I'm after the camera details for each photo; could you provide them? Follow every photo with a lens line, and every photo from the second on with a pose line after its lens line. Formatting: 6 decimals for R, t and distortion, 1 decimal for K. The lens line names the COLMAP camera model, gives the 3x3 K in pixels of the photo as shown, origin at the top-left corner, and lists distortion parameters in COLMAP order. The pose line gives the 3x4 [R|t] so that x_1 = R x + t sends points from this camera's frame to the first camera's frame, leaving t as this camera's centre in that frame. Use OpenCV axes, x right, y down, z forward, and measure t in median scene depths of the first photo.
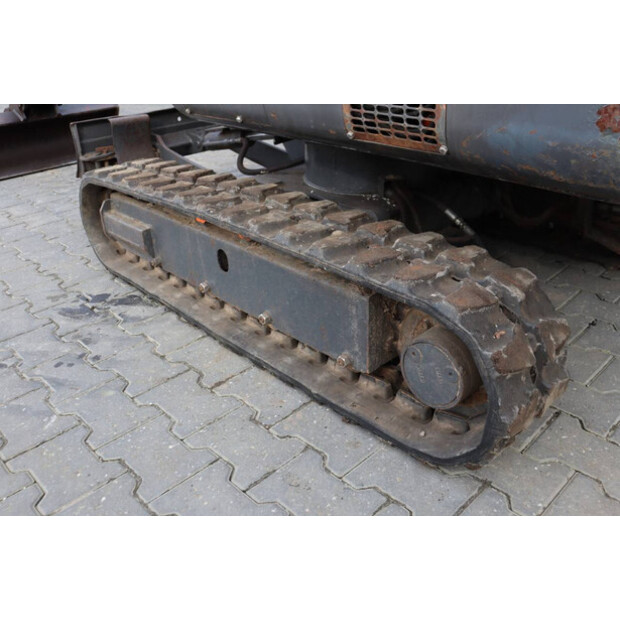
lens RADIAL K [[580.0, 0, 310.5], [0, 580.0, 314.6], [0, 0, 1]] dist [-0.079661, 0.000000]
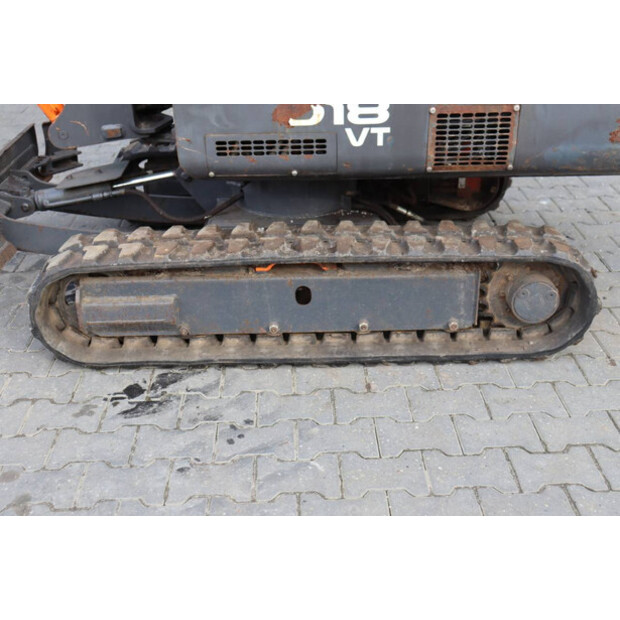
lens RADIAL K [[806.5, 0, 313.8], [0, 806.5, 312.9], [0, 0, 1]] dist [0.035475, 0.000000]
pose [[0.673596, -0.319160, 0.666637, -1.583683], [0.340799, 0.934473, 0.103034, -0.285995], [-0.655839, 0.157786, 0.738227, -0.233972]]
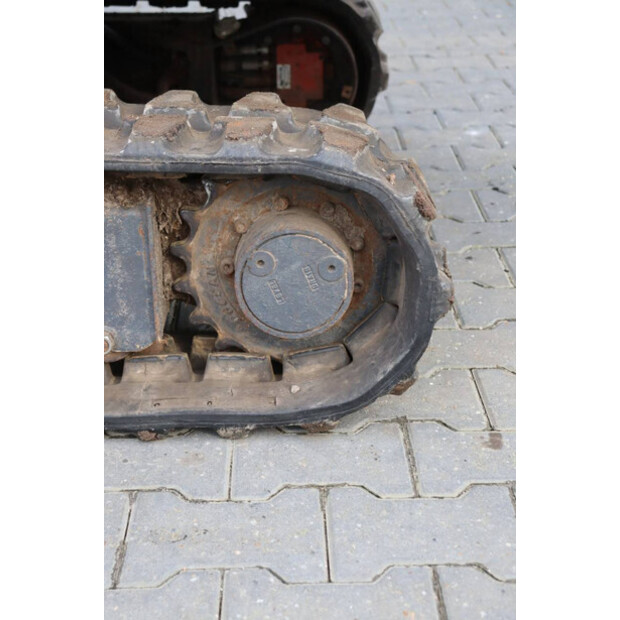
lens RADIAL K [[1170.6, 0, 307.1], [0, 1170.6, 309.0], [0, 0, 1]] dist [0.153104, 0.000000]
pose [[0.681666, -0.261697, 0.683261, -0.629914], [0.329064, 0.943725, 0.033162, 0.083517], [-0.653490, 0.202231, 0.729420, 0.037918]]
